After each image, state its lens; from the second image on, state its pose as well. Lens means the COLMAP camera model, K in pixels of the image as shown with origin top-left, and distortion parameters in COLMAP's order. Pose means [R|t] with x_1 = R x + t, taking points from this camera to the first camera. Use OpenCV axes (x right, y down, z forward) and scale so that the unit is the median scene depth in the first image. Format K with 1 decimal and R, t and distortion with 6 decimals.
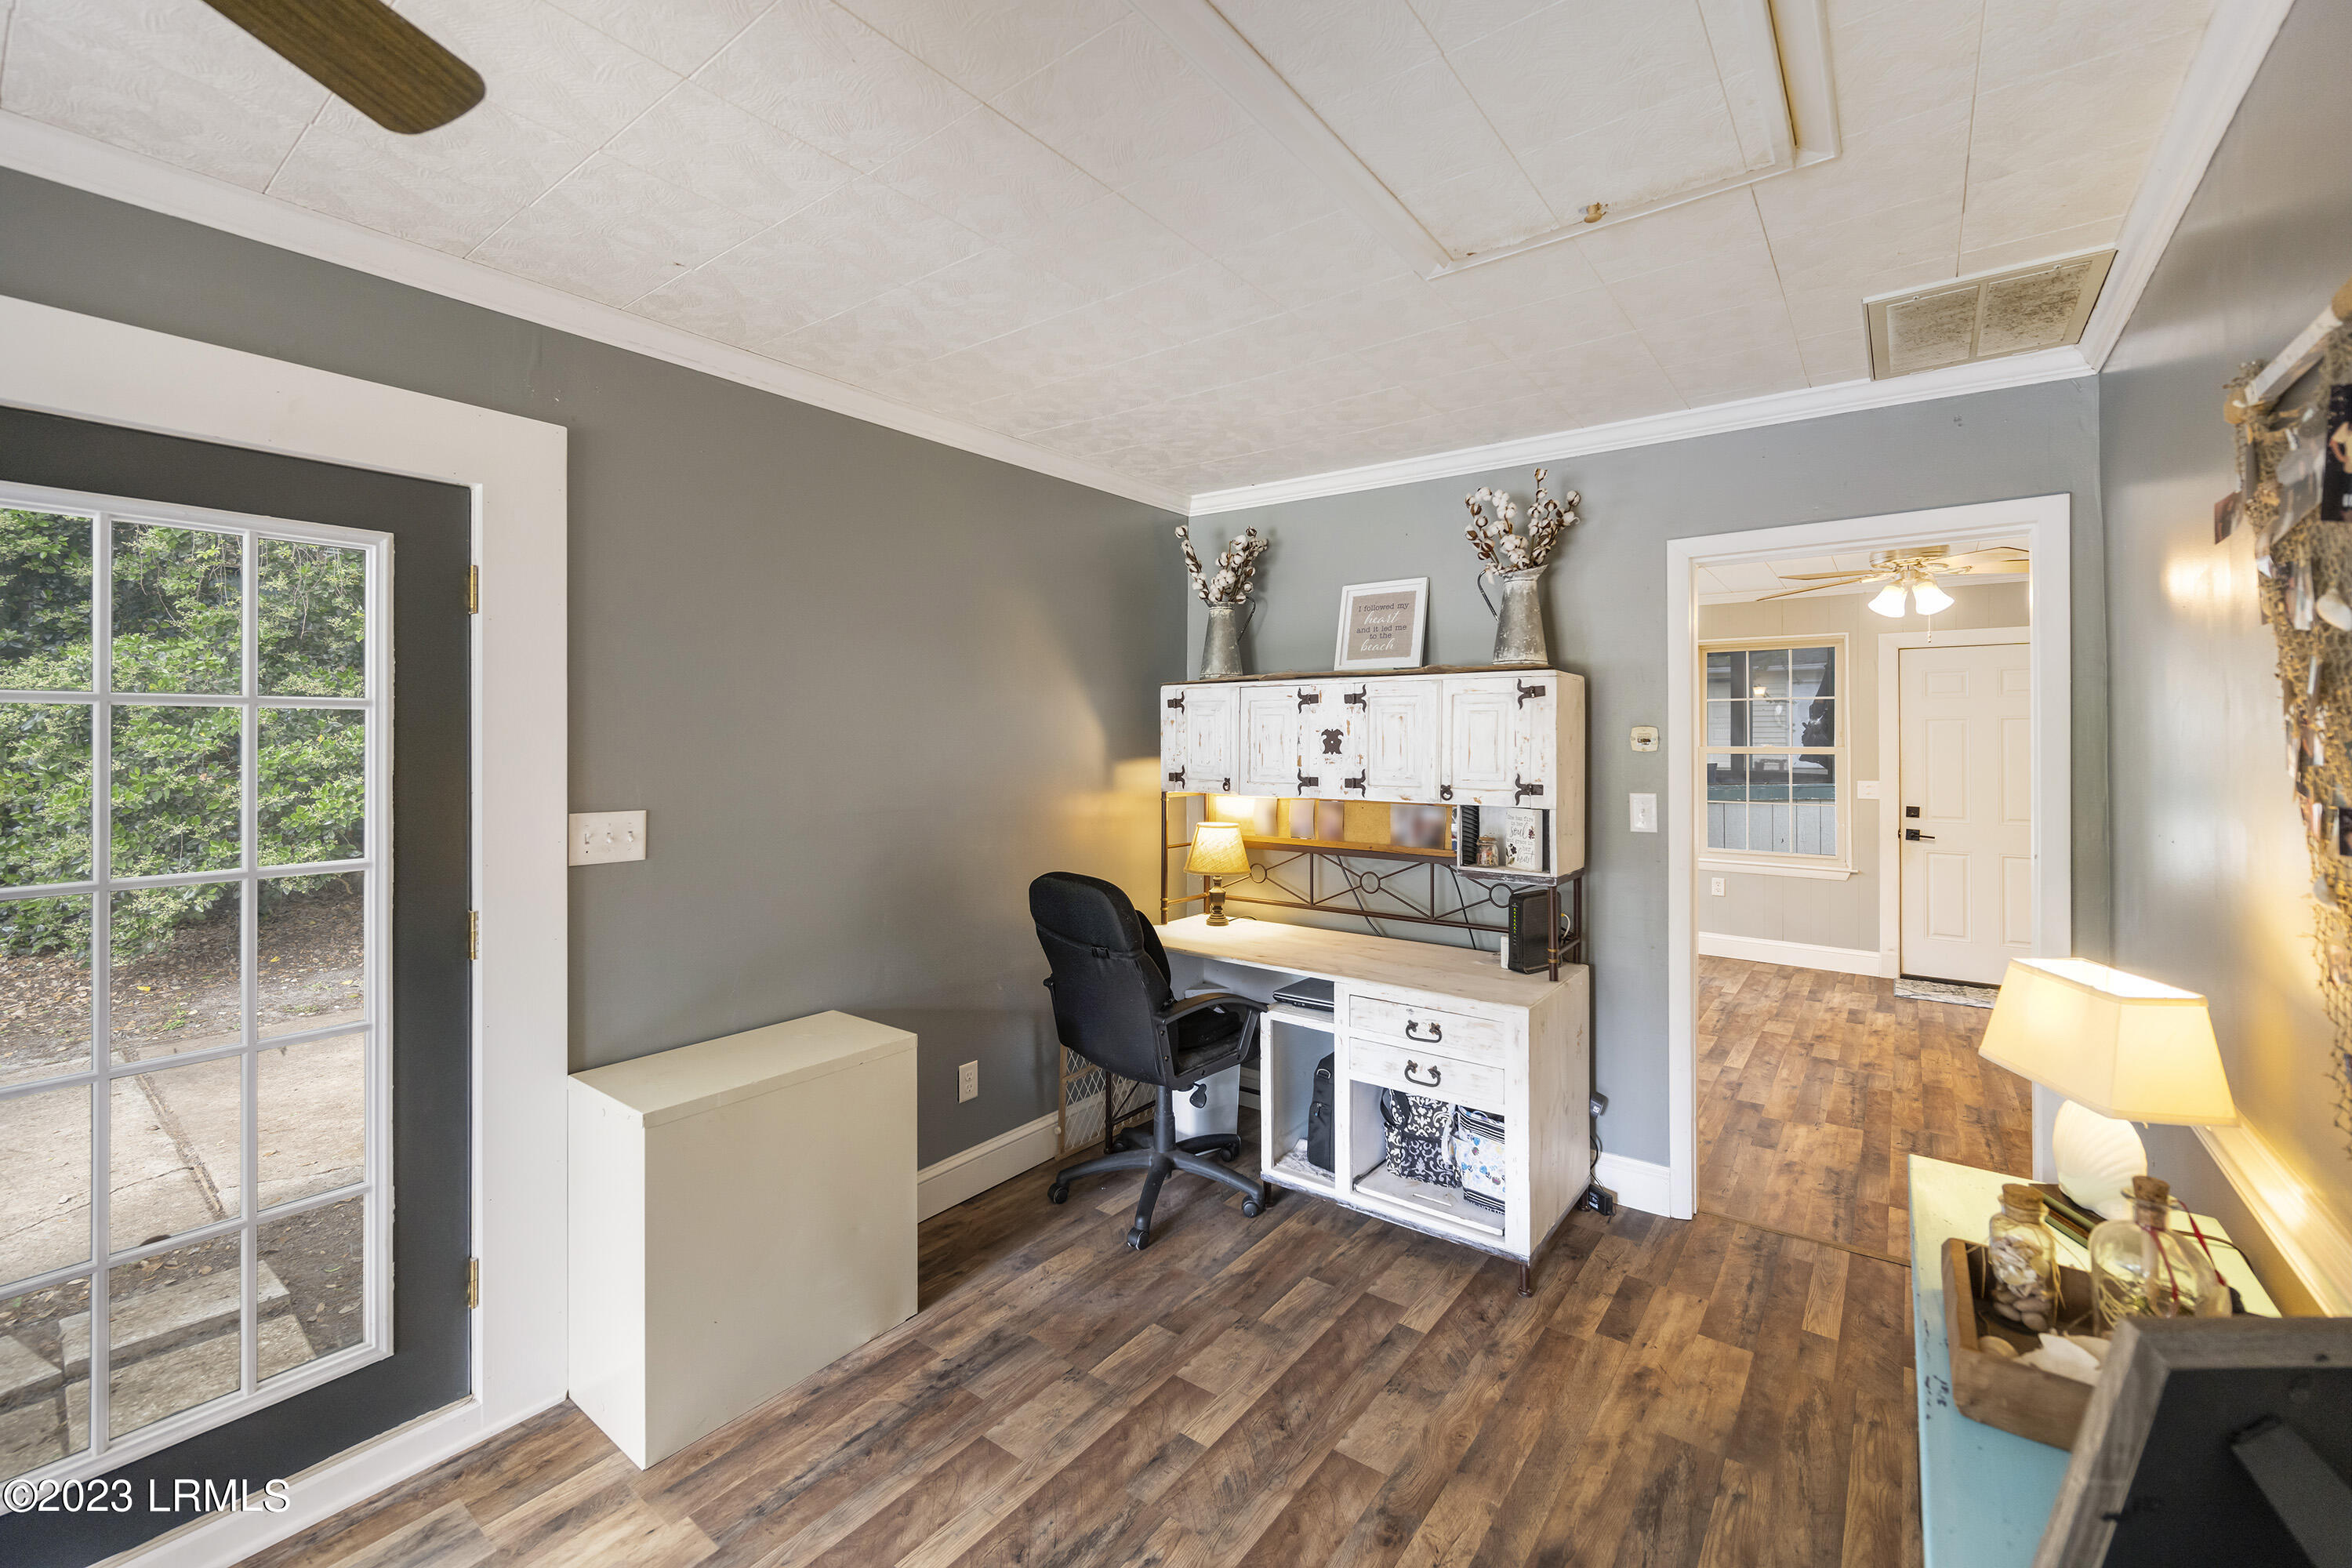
lens RADIAL K [[944.7, 0, 1212.1], [0, 944.7, 742.1], [0, 0, 1]] dist [-0.002037, 0.000225]
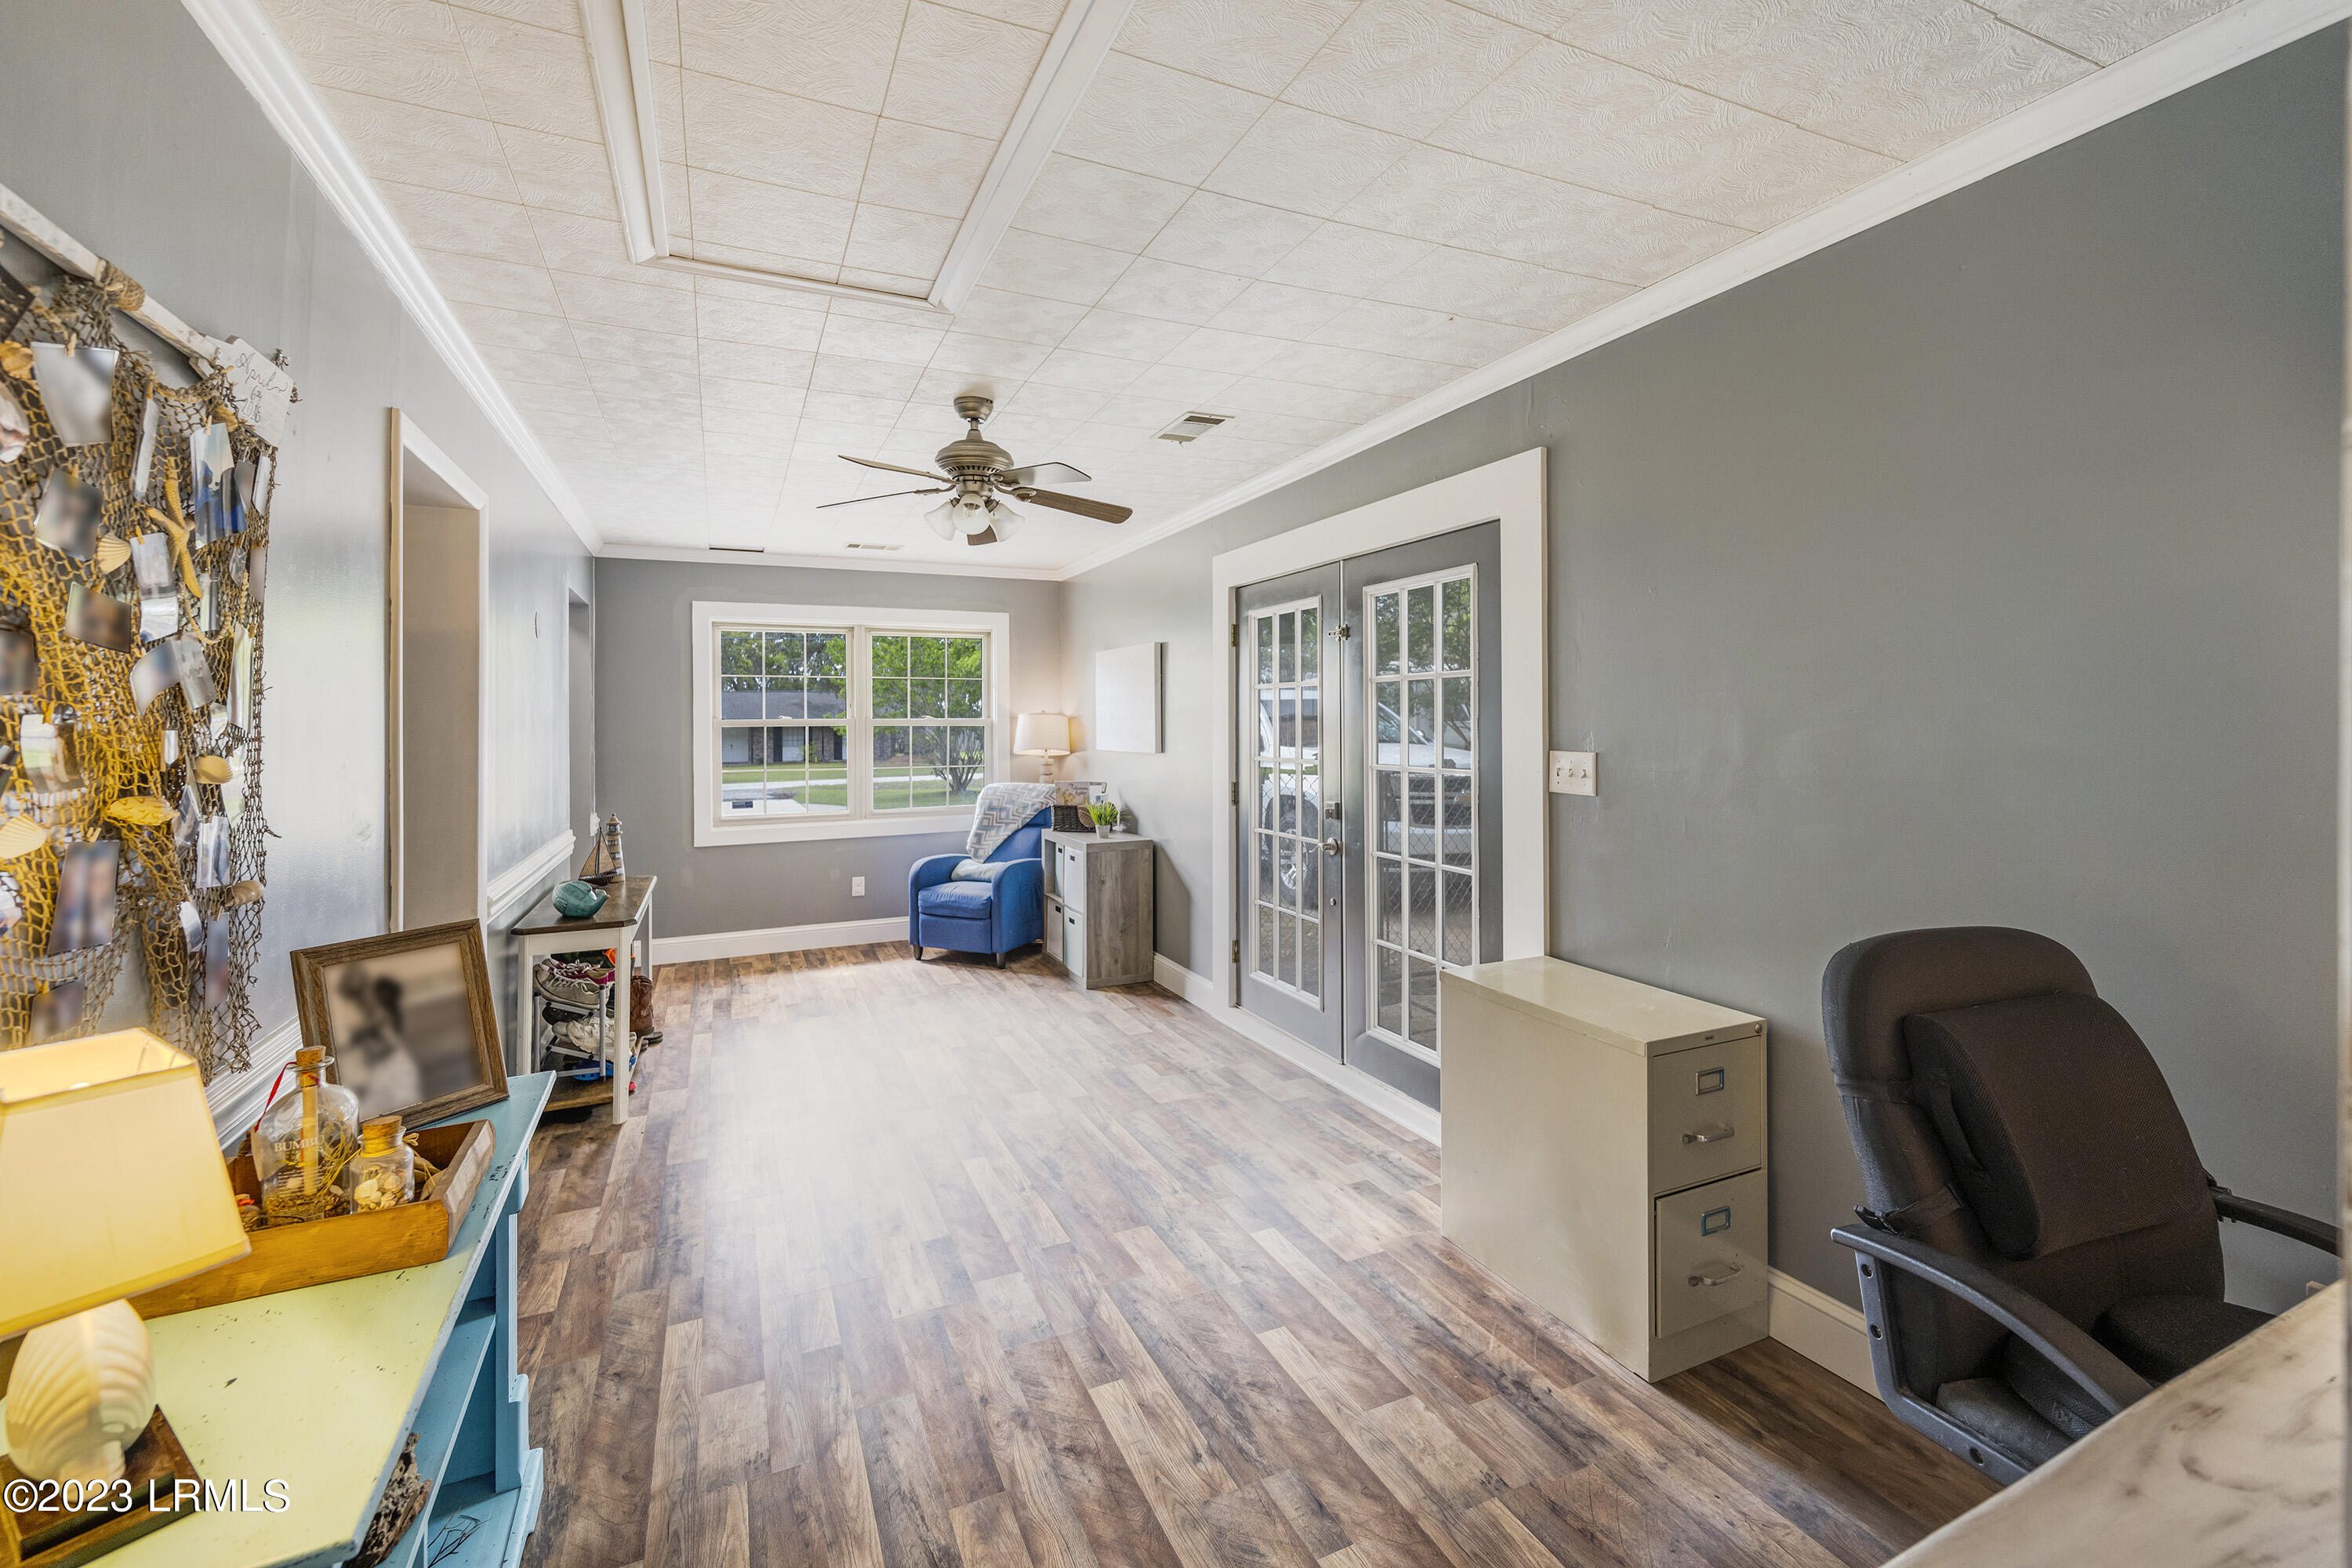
lens RADIAL K [[944.7, 0, 1132.6], [0, 944.7, 714.5], [0, 0, 1]] dist [-0.002037, 0.000225]
pose [[-0.497987, 0.000702, -0.867184, 0.729857], [0.006818, 0.999972, -0.003106, 0.029816], [0.867158, -0.007459, -0.497978, 1.205674]]
